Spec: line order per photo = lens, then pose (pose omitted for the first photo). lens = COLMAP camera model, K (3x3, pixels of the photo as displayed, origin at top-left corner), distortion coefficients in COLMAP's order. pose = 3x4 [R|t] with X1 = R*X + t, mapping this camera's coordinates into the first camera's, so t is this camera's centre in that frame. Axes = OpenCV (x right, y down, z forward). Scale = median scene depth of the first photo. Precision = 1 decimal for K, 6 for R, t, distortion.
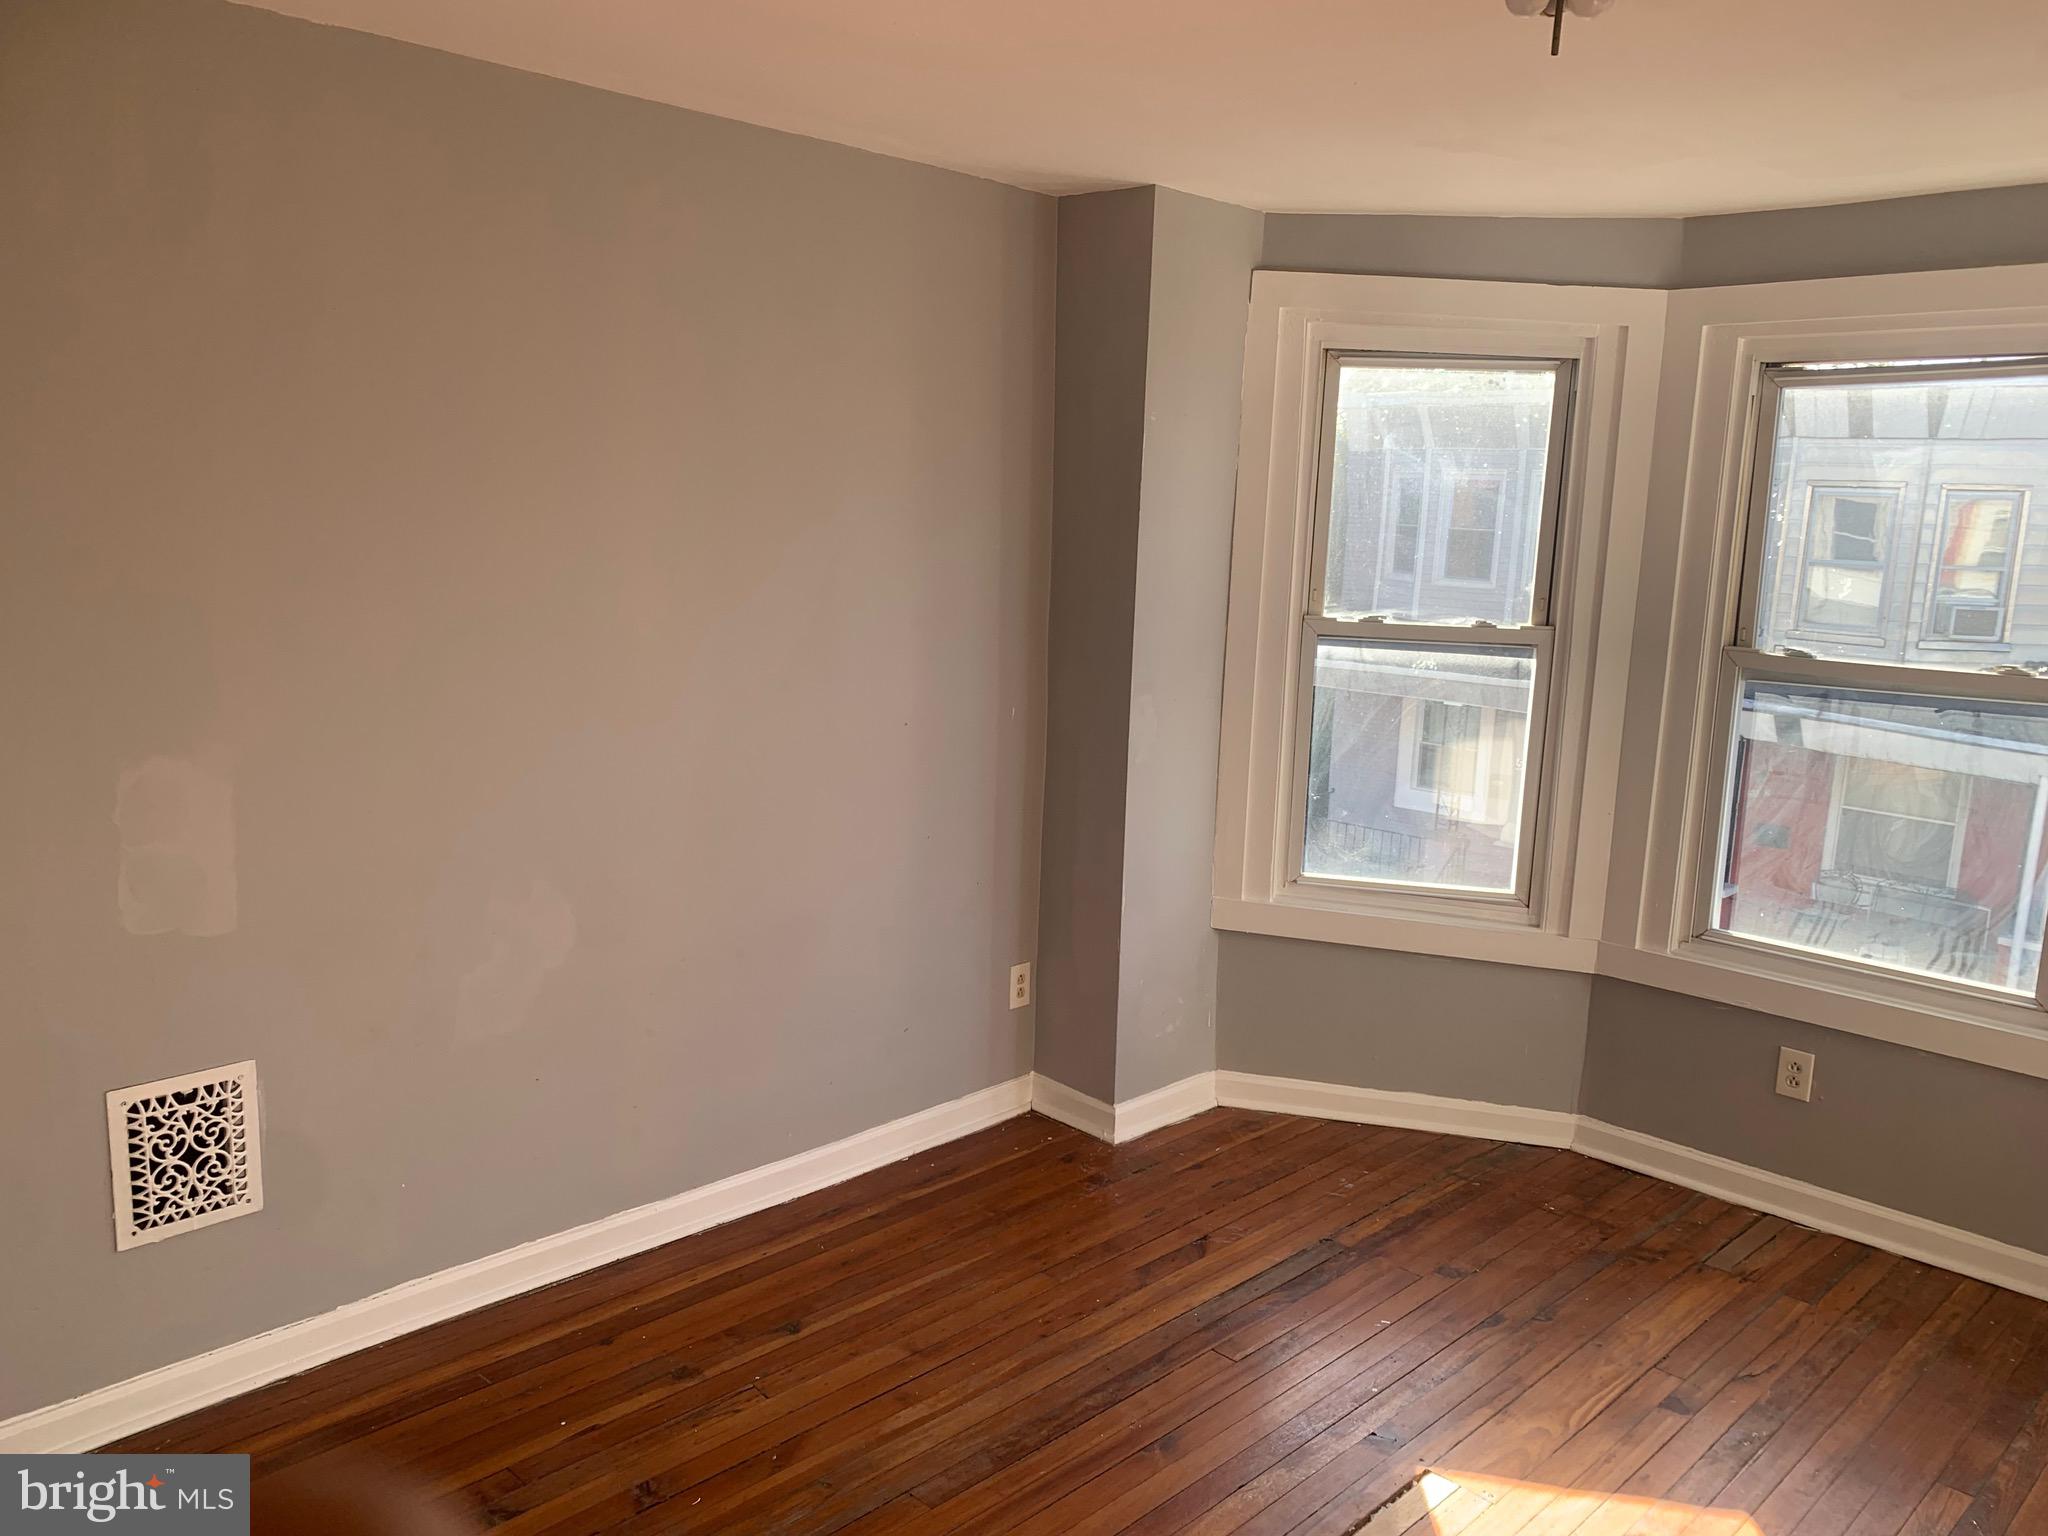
lens RADIAL K [[1605.3, 0, 1018.6], [0, 1605.3, 764.8], [0, 0, 1]] dist [0.038738, -0.034854]
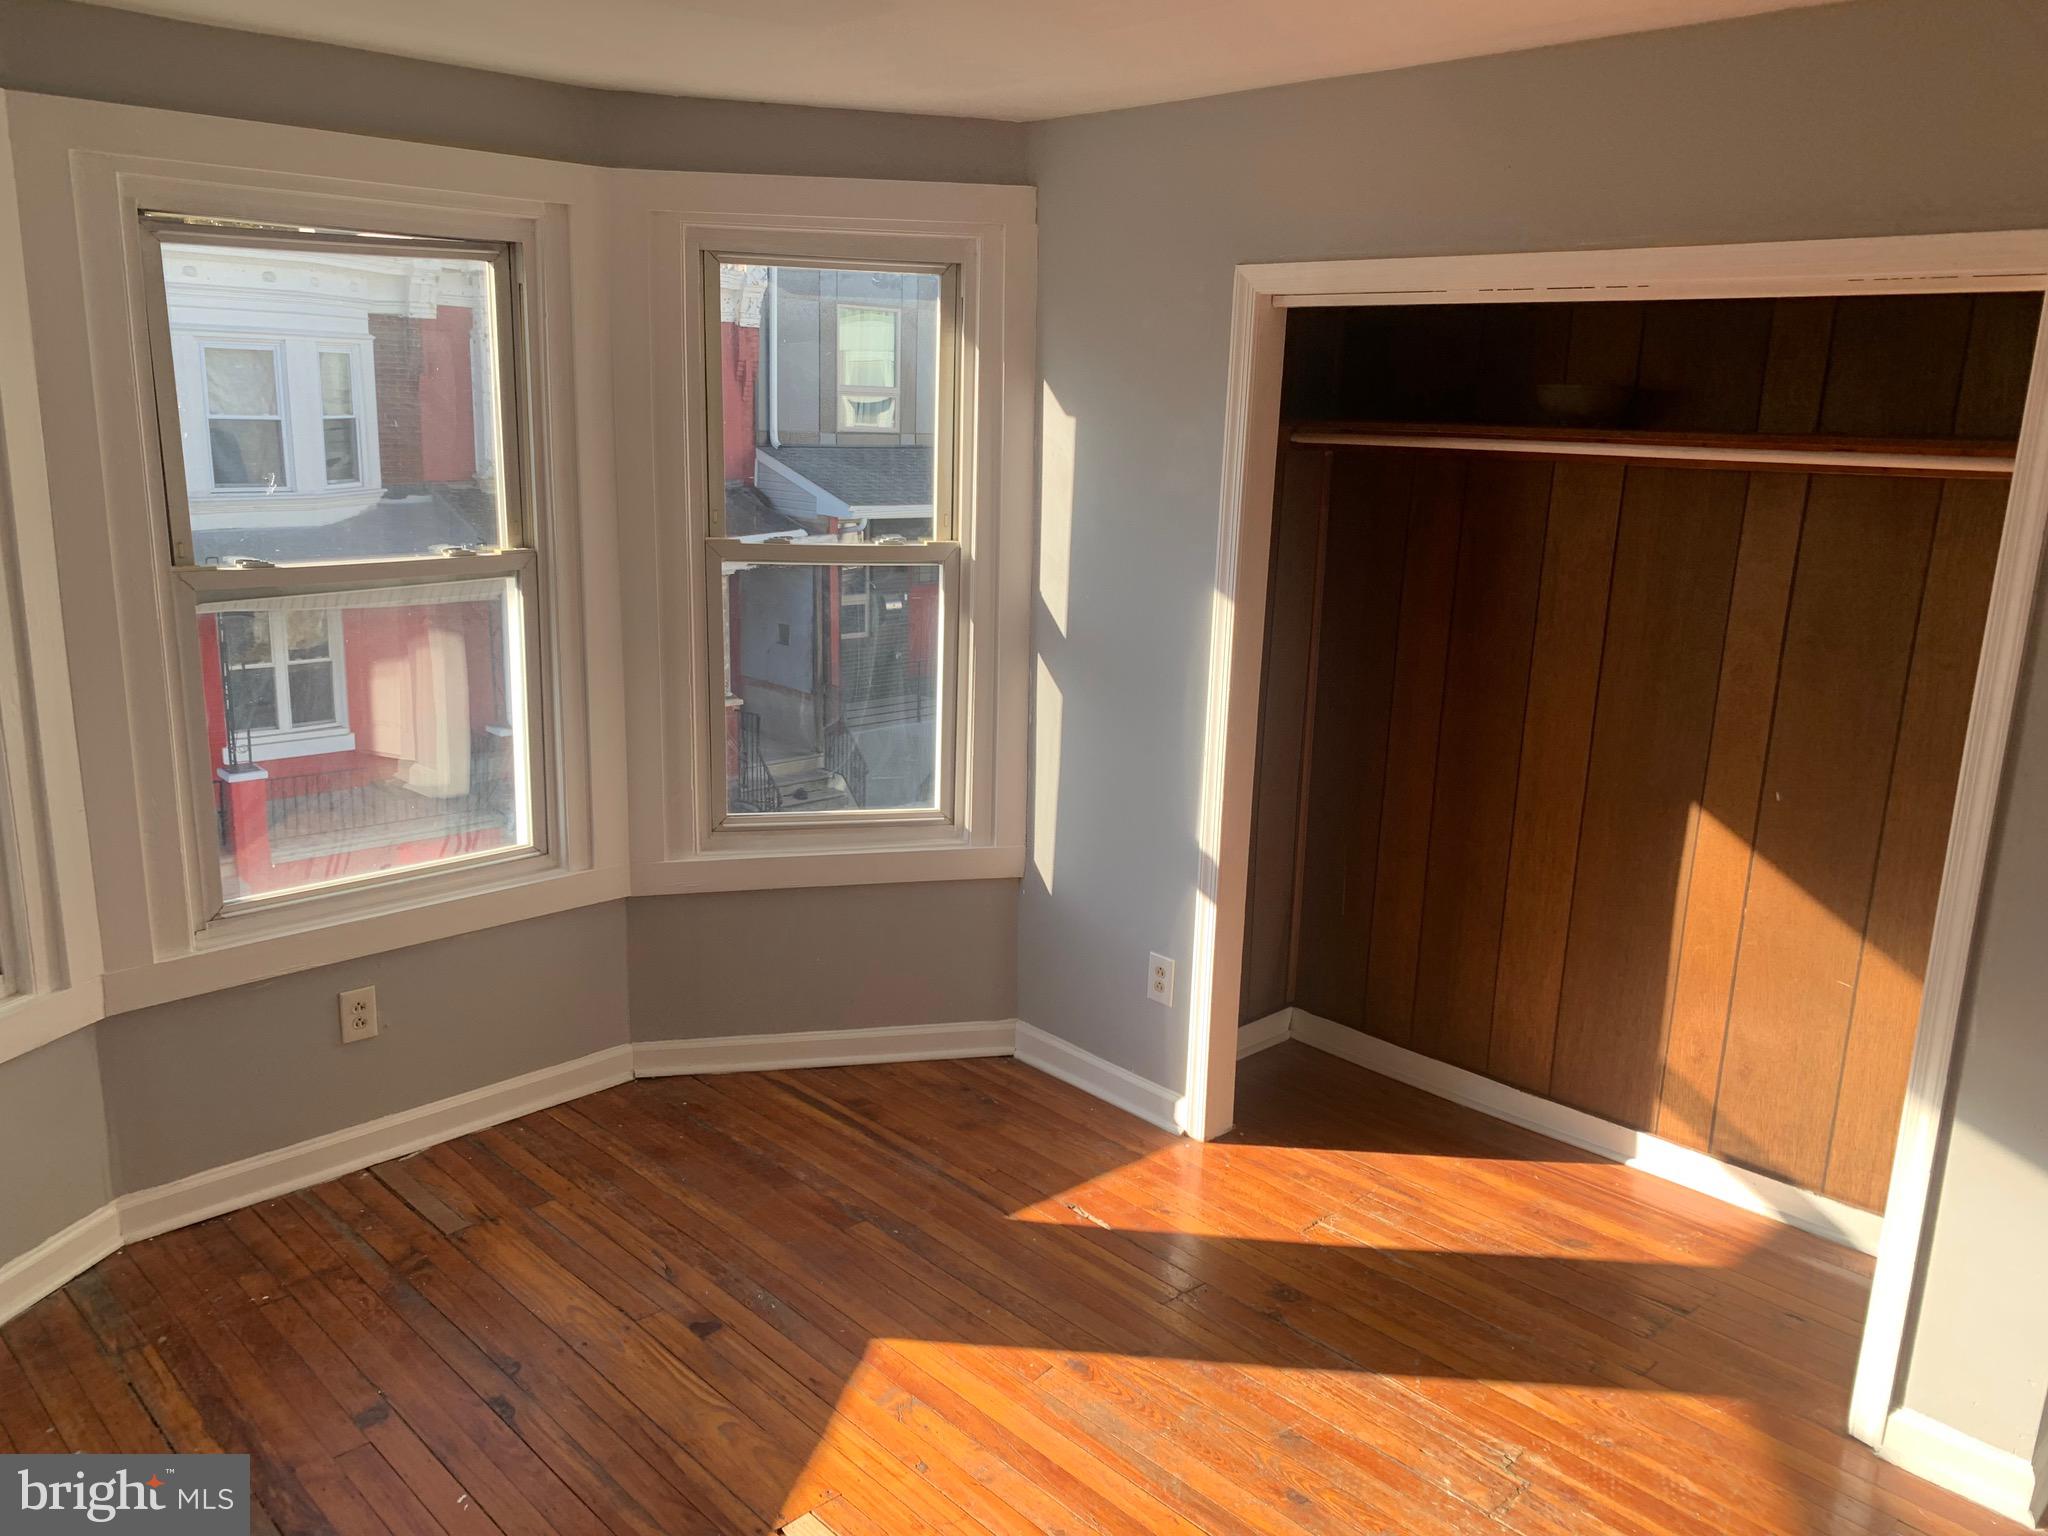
lens RADIAL K [[1557.5, 0, 1042.3], [0, 1557.5, 748.6], [0, 0, 1]] dist [0.061521, -0.060814]
pose [[0.034402, -0.258660, 0.965356, -0.352984], [0.144964, 0.957004, 0.251256, -0.130059], [-0.988839, 0.131298, 0.070420, 0.561996]]
